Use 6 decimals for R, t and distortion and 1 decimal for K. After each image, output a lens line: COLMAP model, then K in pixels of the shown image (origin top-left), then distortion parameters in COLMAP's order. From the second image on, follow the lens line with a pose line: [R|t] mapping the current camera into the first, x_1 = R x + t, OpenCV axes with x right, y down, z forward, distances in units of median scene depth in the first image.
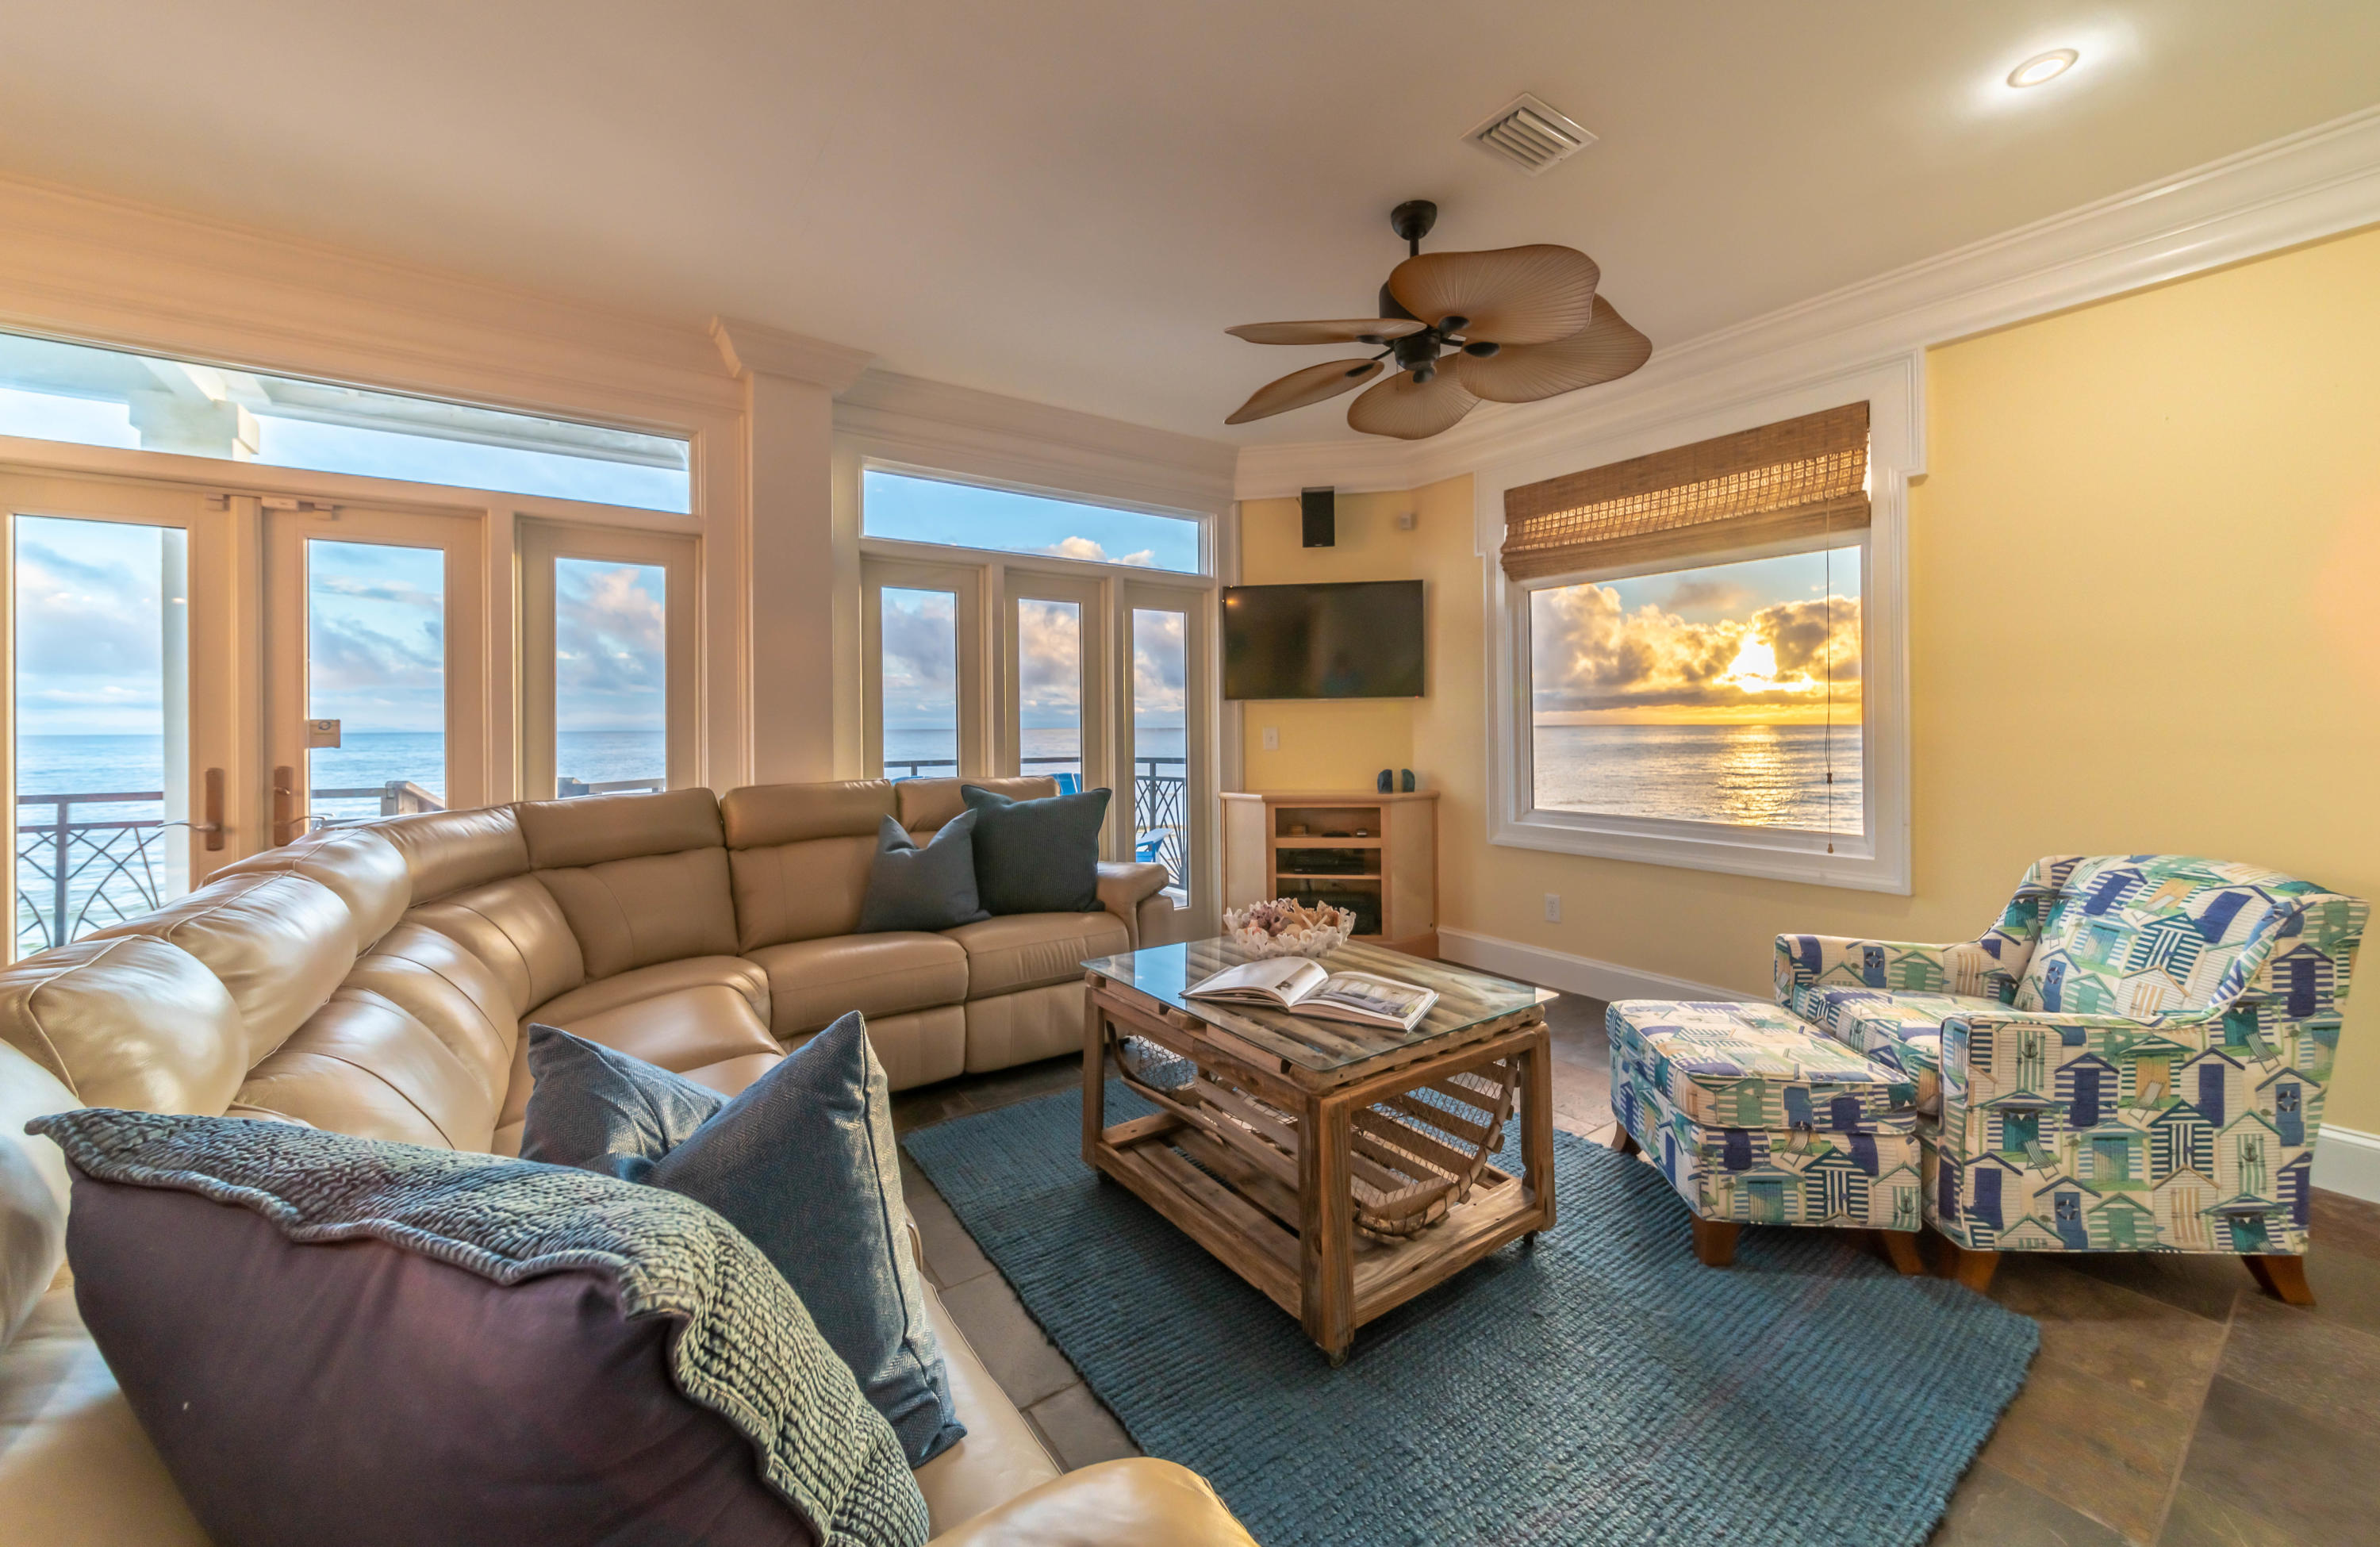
lens RADIAL K [[881.2, 0, 1209.6], [0, 881.2, 732.9], [0, 0, 1]] dist [-0.011121, -0.000160]
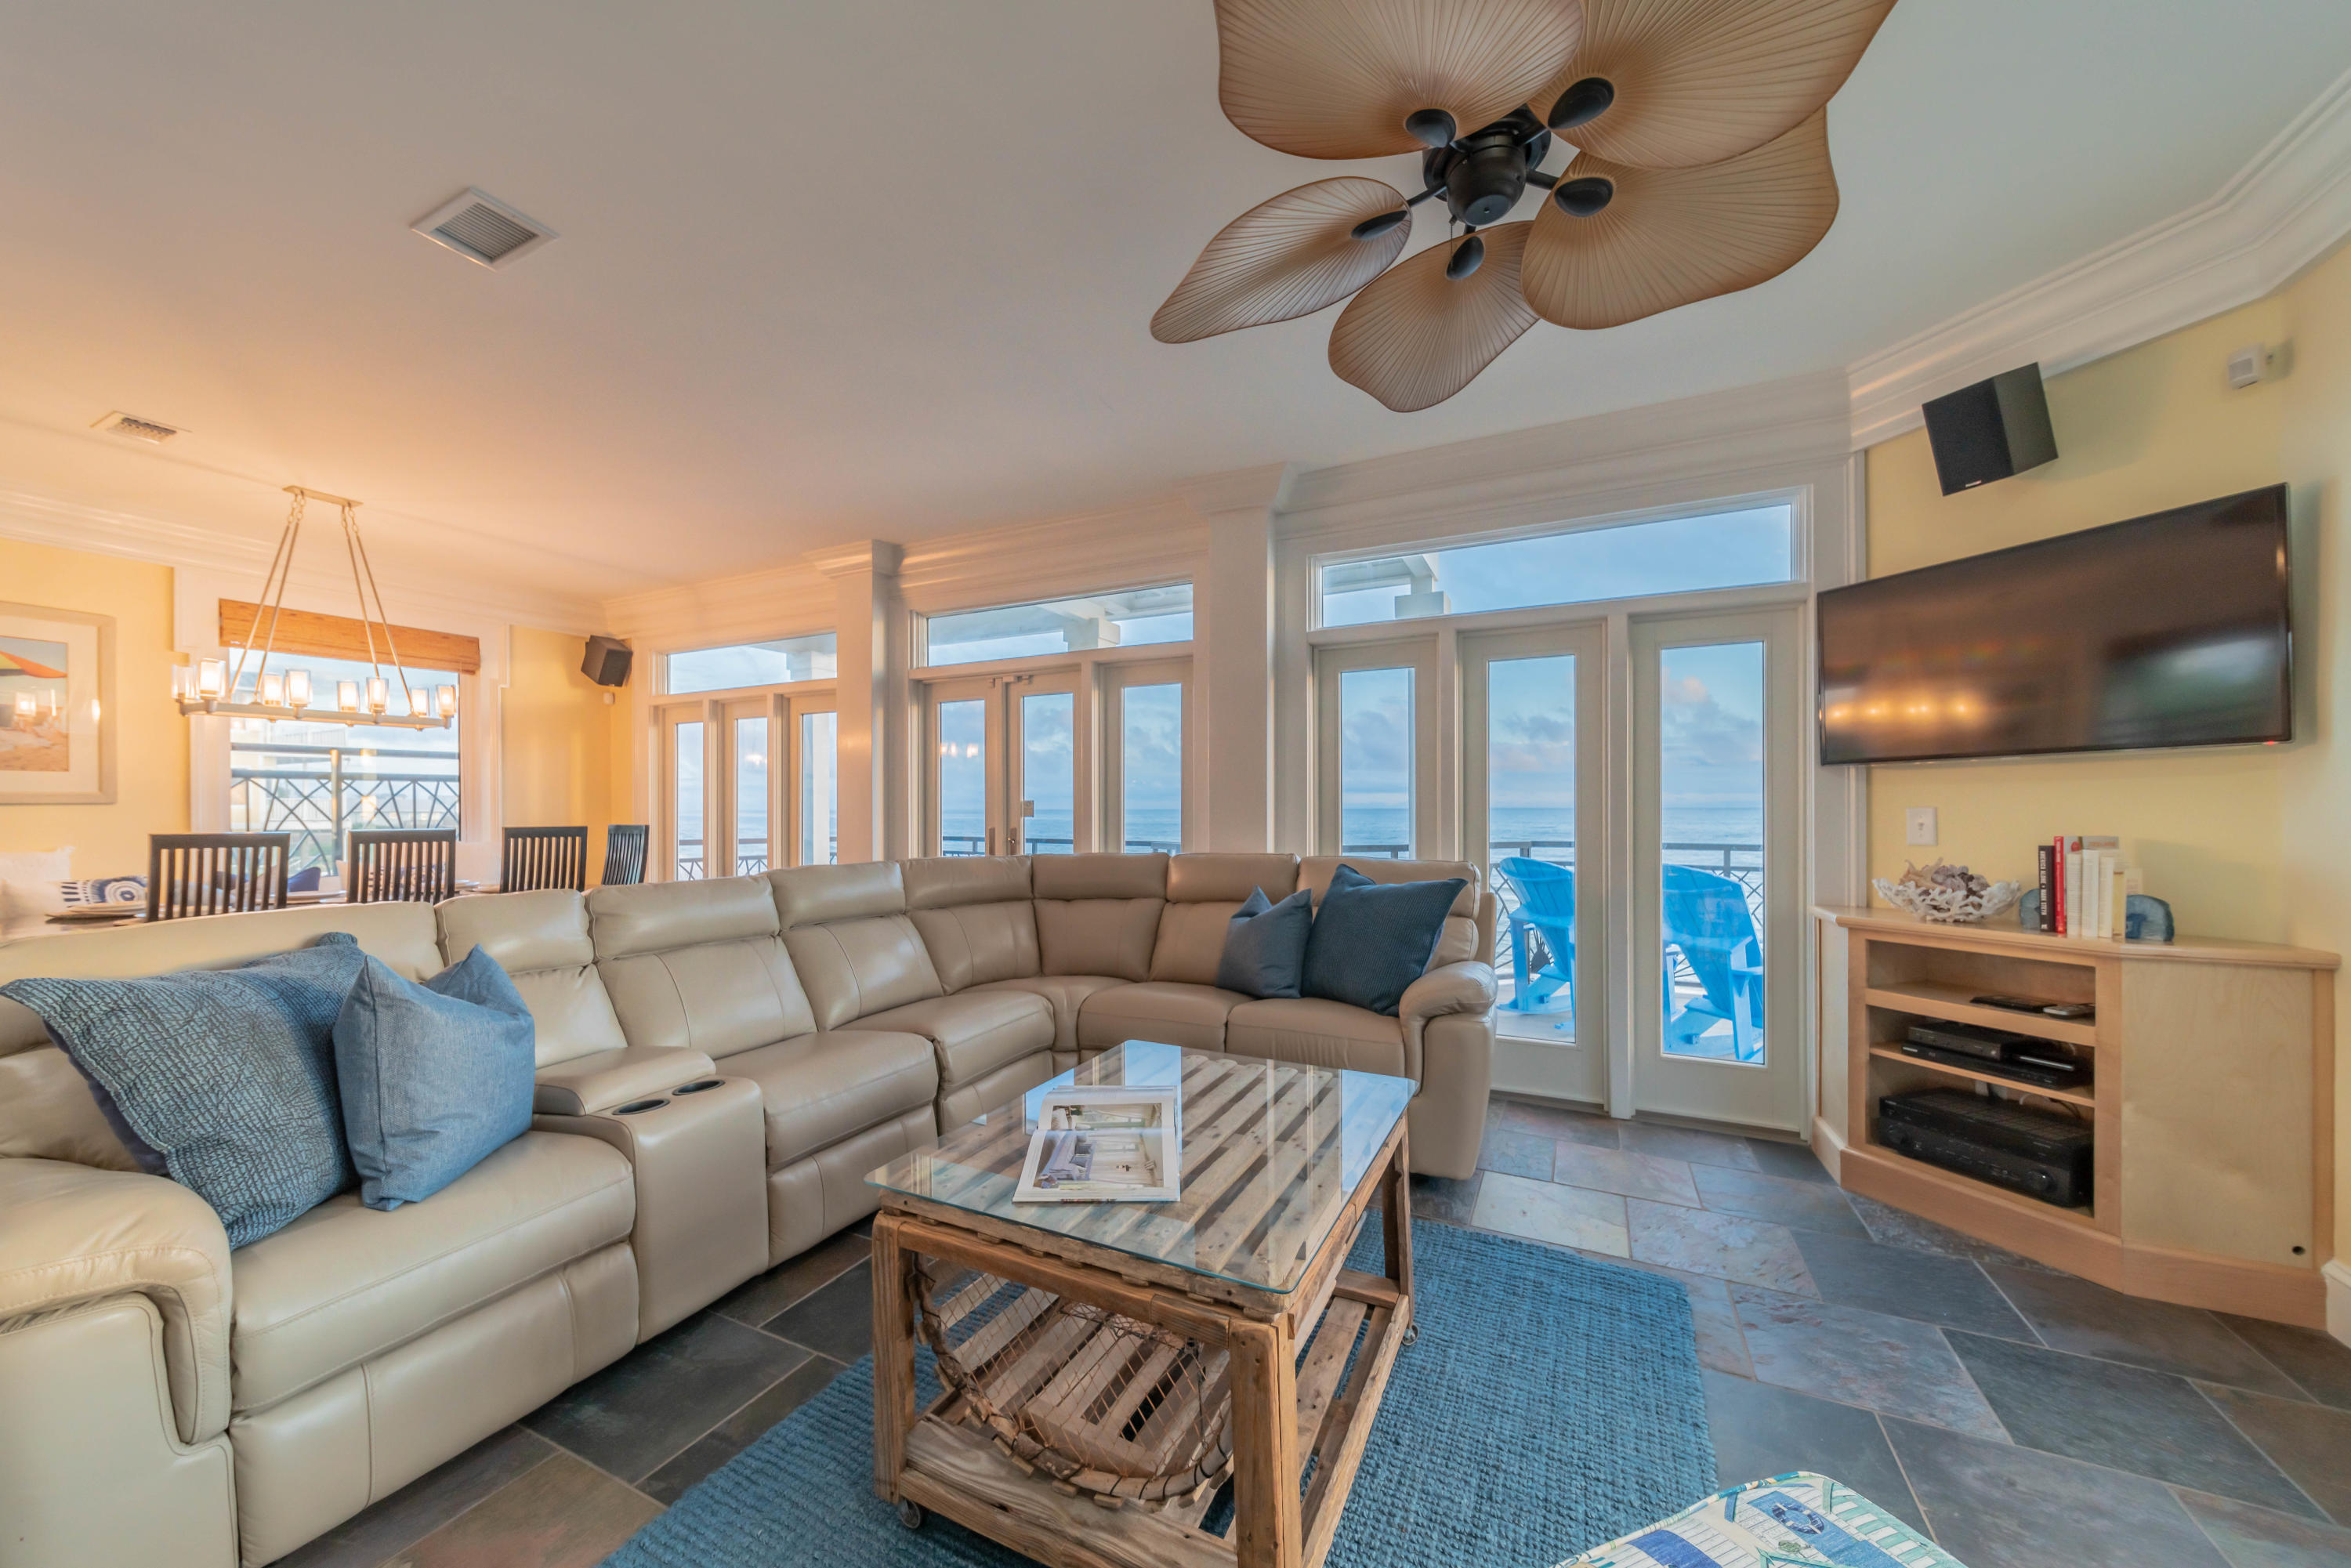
lens RADIAL K [[850.4, 0, 1172.2], [0, 850.4, 804.0], [0, 0, 1]] dist [-0.000298, -0.000541]
pose [[0.462101, 0.002121, -0.886825, 0.454564], [-0.004098, 0.999992, 0.000256, -0.008678], [0.886818, 0.003516, 0.462106, 0.363485]]
